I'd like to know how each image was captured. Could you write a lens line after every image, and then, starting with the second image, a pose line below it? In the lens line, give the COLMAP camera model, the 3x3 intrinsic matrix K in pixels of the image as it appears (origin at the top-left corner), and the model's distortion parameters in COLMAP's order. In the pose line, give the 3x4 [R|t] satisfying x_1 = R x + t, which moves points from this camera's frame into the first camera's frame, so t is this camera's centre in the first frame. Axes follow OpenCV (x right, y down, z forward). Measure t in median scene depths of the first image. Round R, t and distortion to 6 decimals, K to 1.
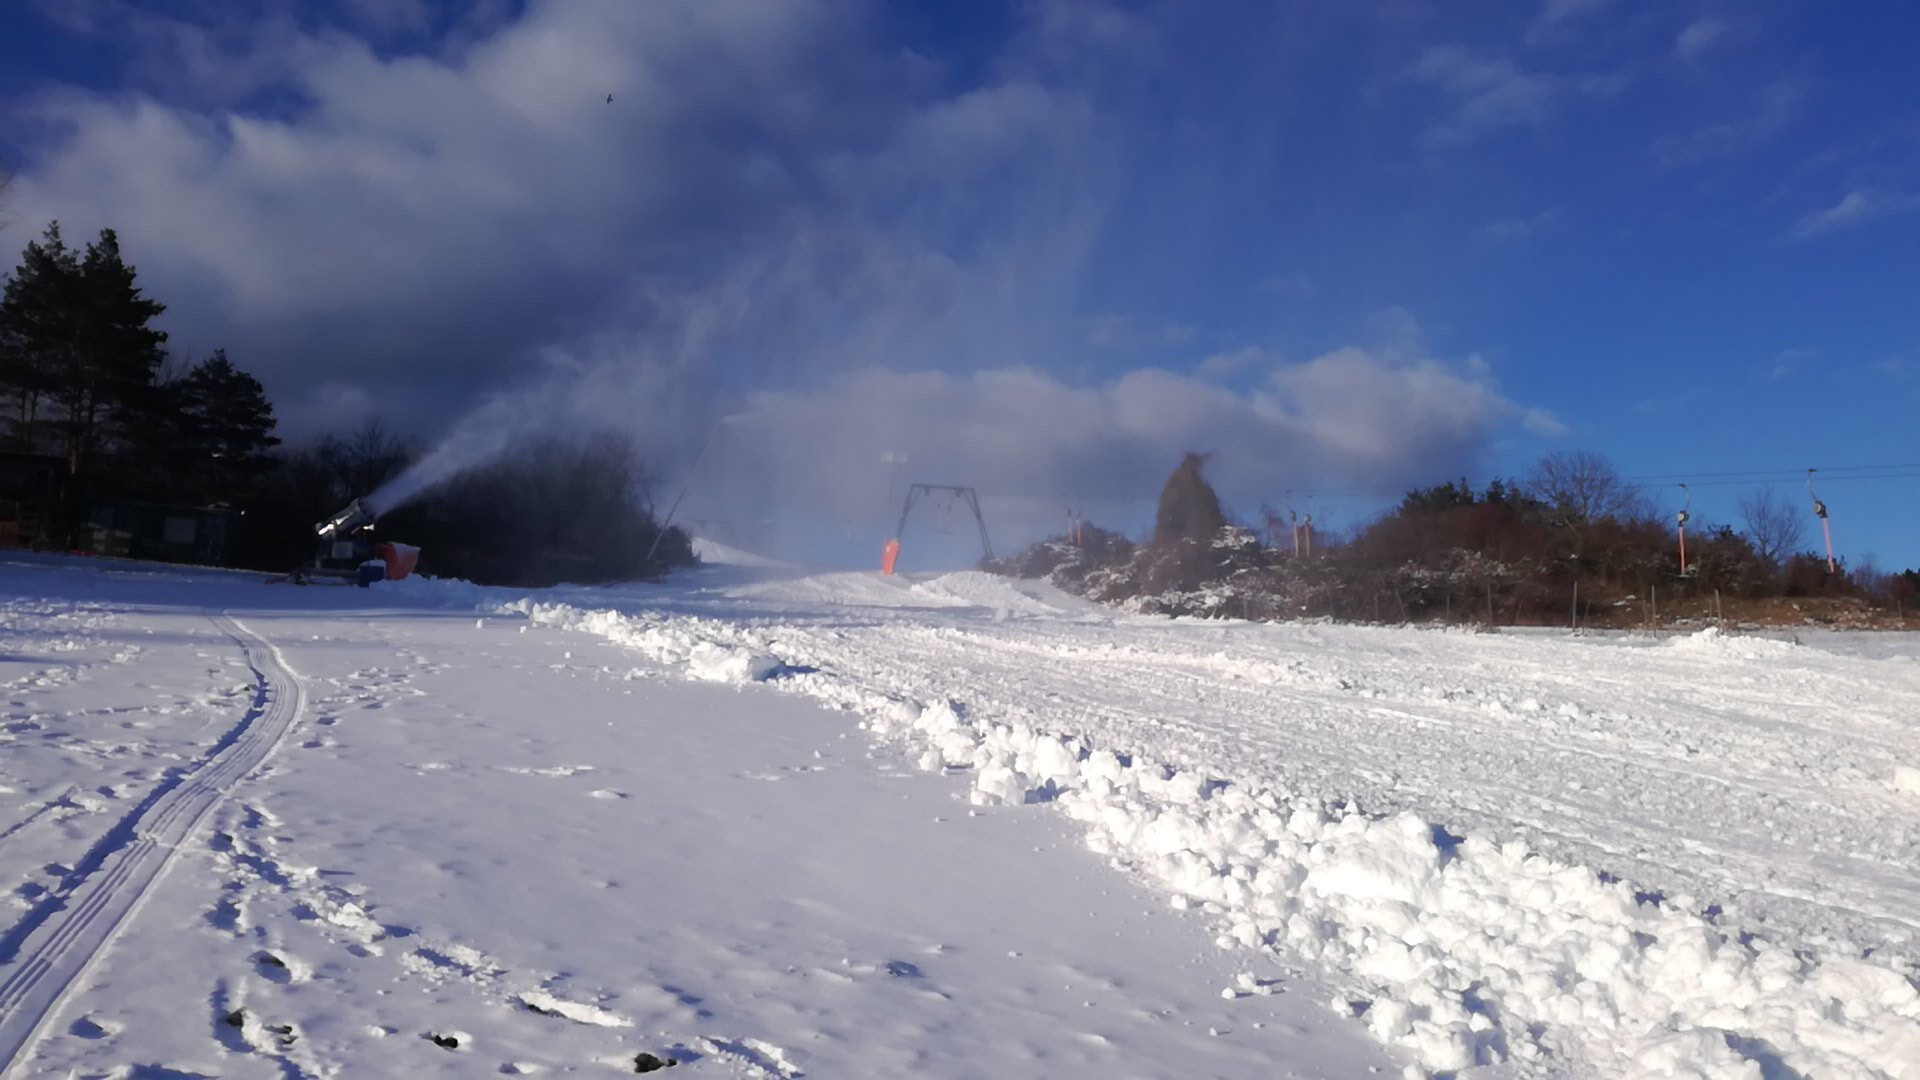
lens RADIAL K [[1594.8, 0, 960.0], [0, 1594.8, 540.0], [0, 0, 1]] dist [0.112923, -0.209041]
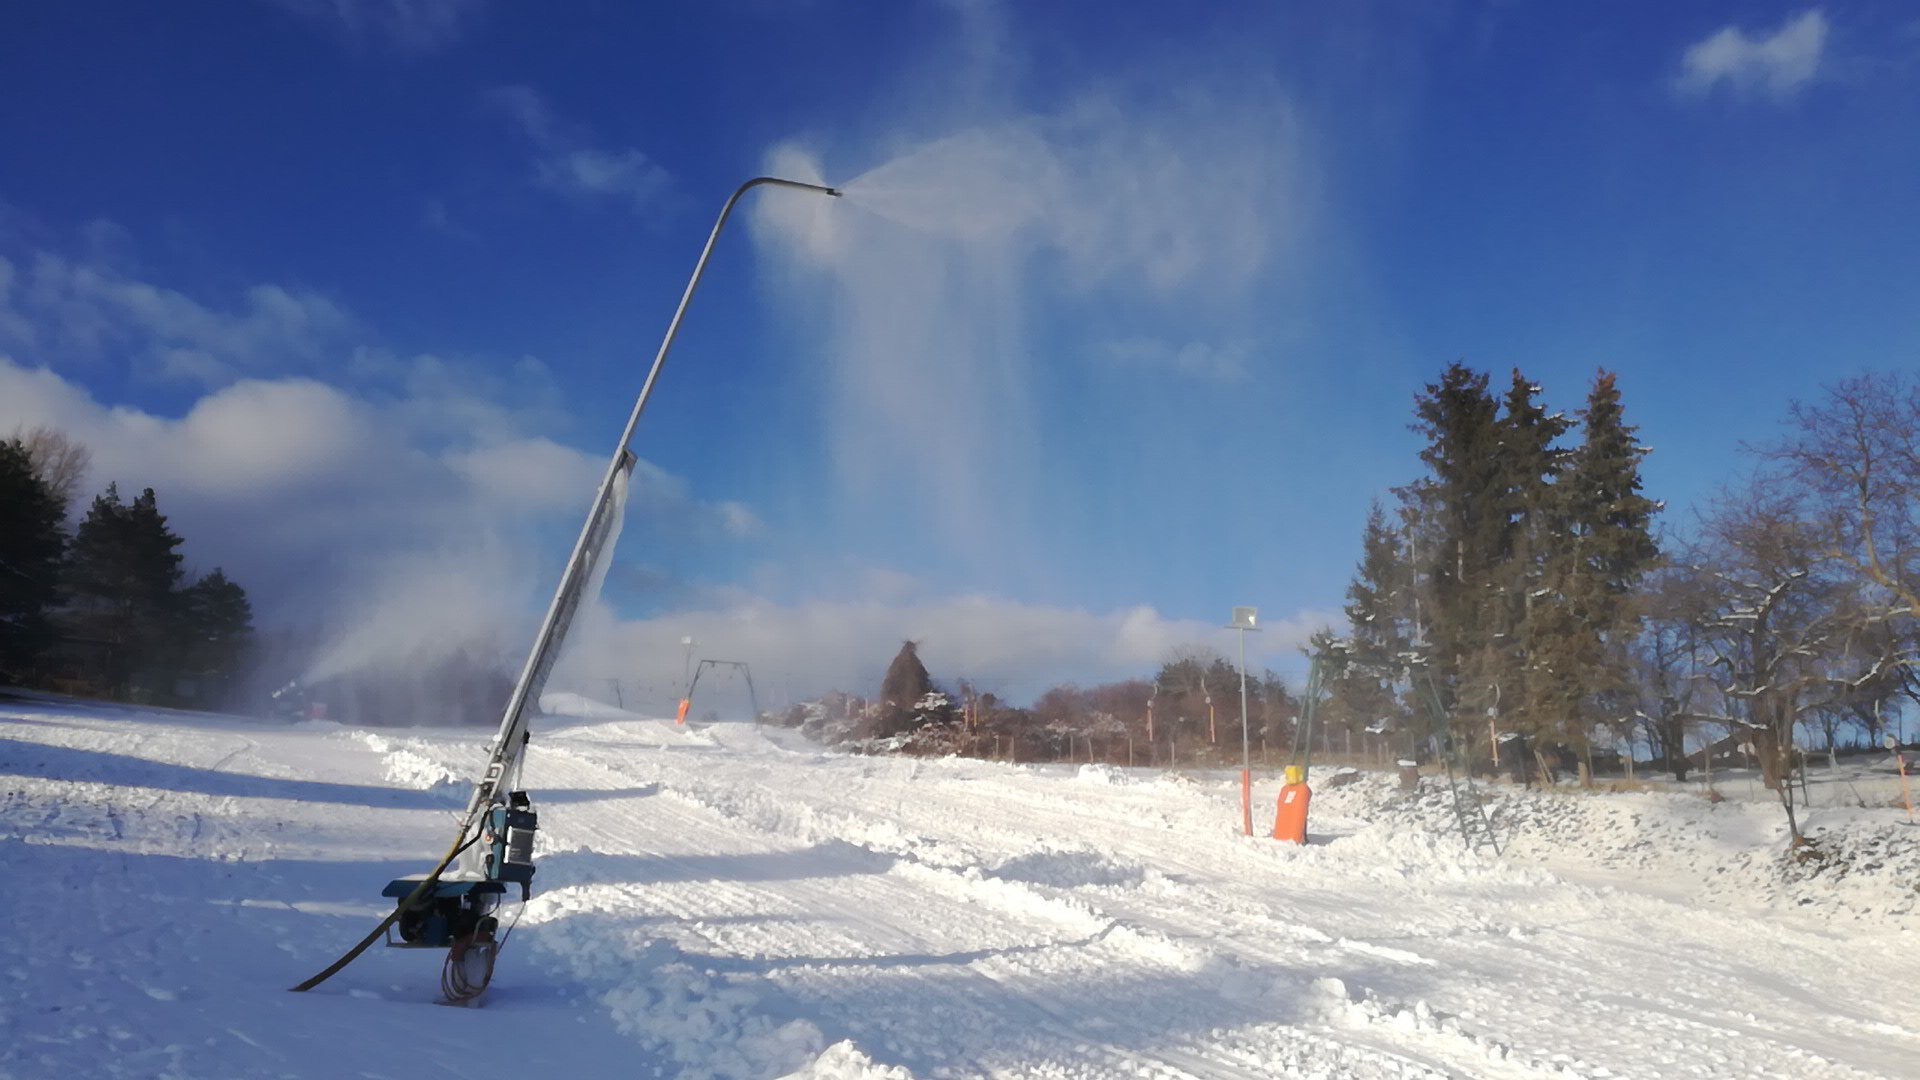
lens RADIAL K [[1594.8, 0, 960.0], [0, 1594.8, 540.0], [0, 0, 1]] dist [0.112923, -0.209041]
pose [[0.999734, 0.018829, 0.013351, 0.193599], [-0.017473, 0.995295, -0.095300, -0.010234], [-0.015083, 0.095041, 0.995359, -0.466363]]
